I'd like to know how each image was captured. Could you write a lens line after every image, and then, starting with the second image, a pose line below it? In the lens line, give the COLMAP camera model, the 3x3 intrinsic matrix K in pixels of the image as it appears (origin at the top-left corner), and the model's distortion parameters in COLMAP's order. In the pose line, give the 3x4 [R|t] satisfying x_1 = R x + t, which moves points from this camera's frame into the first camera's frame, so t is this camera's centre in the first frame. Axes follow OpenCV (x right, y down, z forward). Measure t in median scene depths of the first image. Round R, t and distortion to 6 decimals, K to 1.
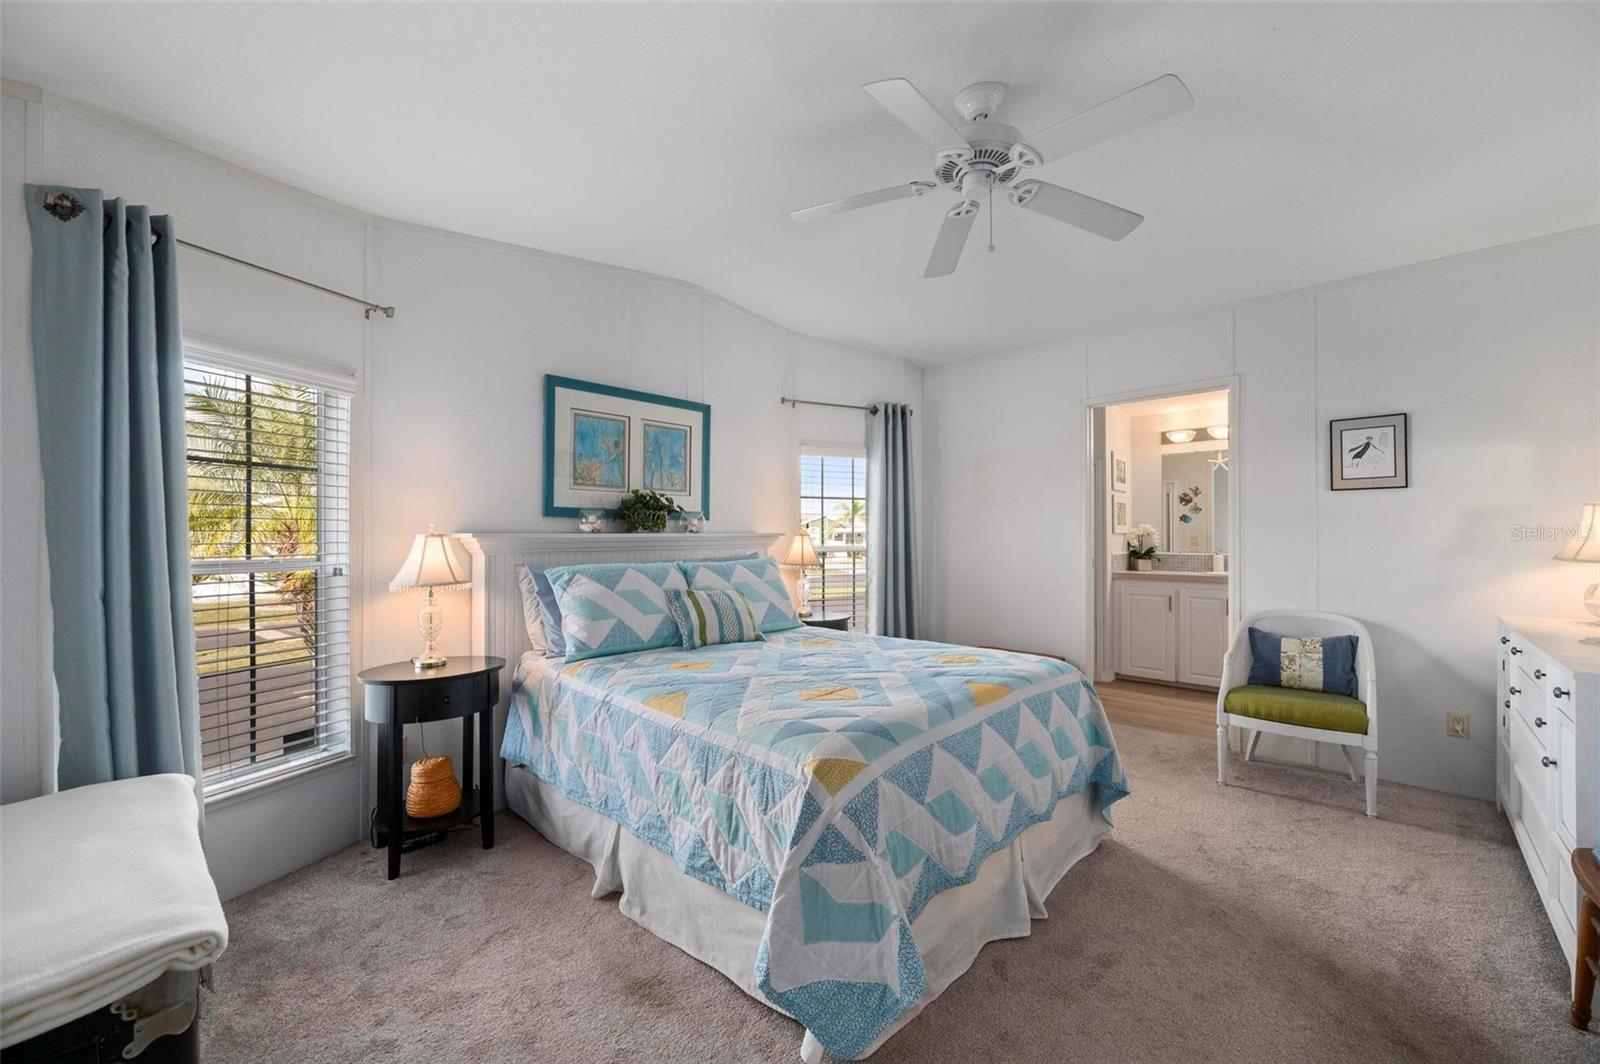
lens RADIAL K [[637.7, 0, 800.0], [0, 637.7, 532.0], [0, 0, 1]] dist [-0.000312, -0.000105]
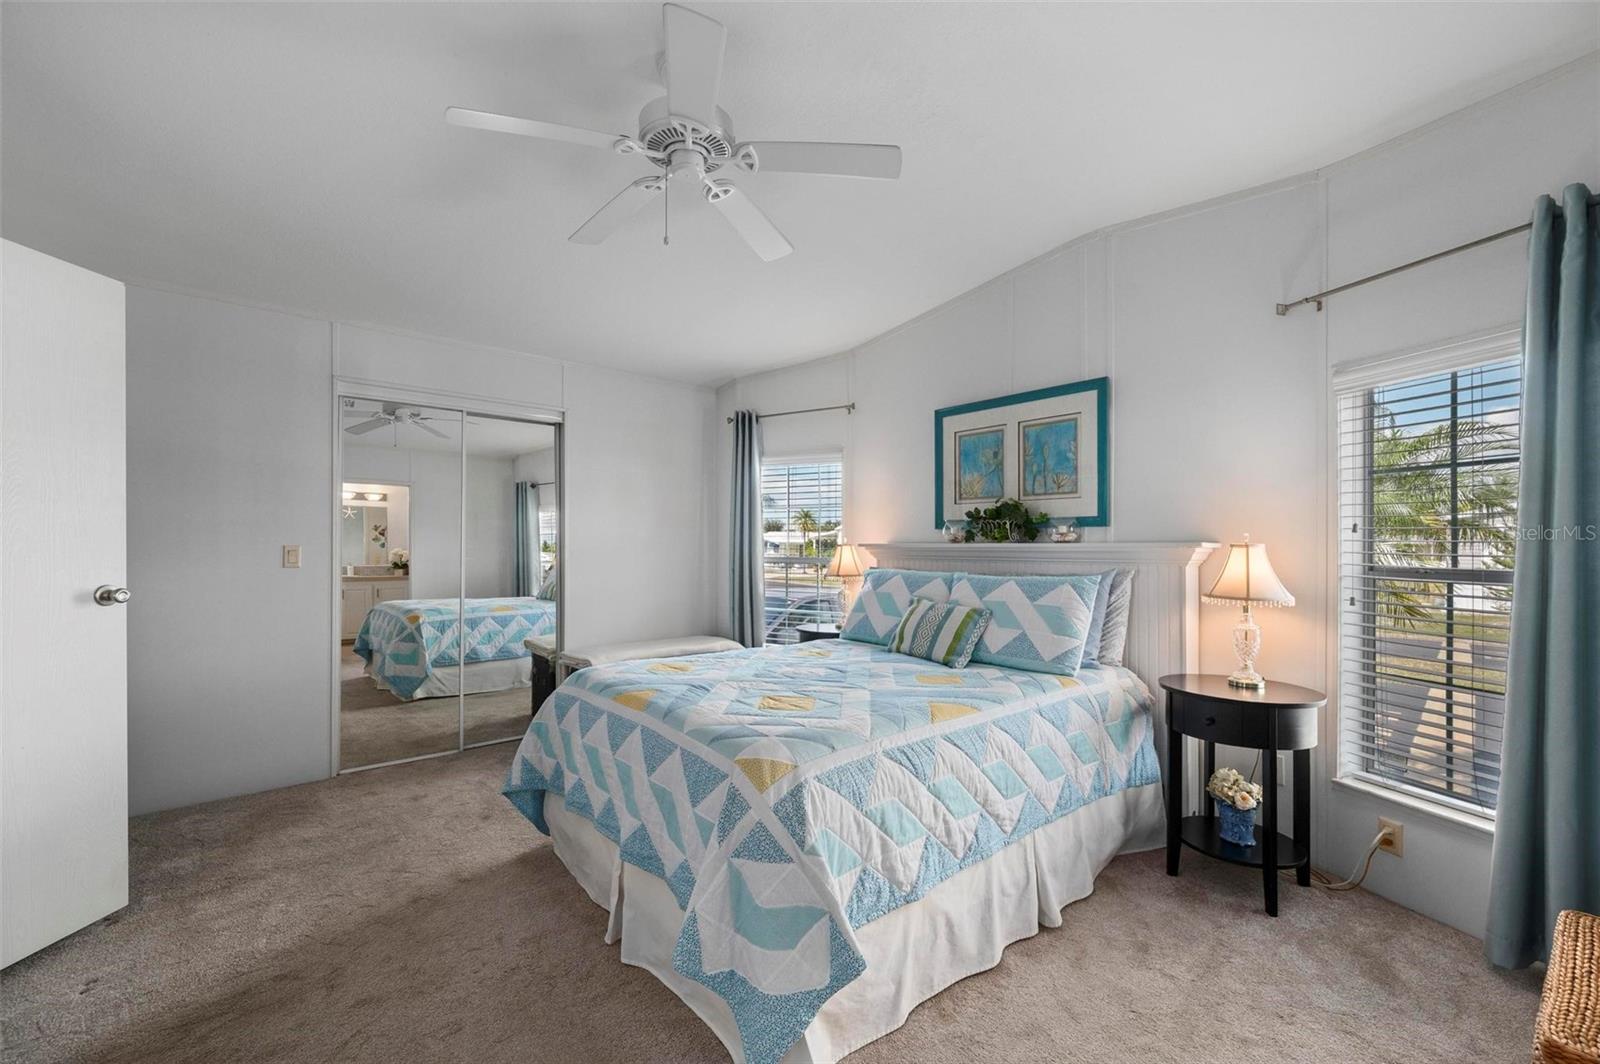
lens RADIAL K [[638.0, 0, 796.0], [0, 638.0, 540.9], [0, 0, 1]] dist [-0.000935, 0.000109]
pose [[-0.120172, -0.006663, -0.992731, 0.714907], [0.001154, 0.999976, -0.006851, 0.004444], [0.992752, -0.001969, -0.120161, 0.773162]]
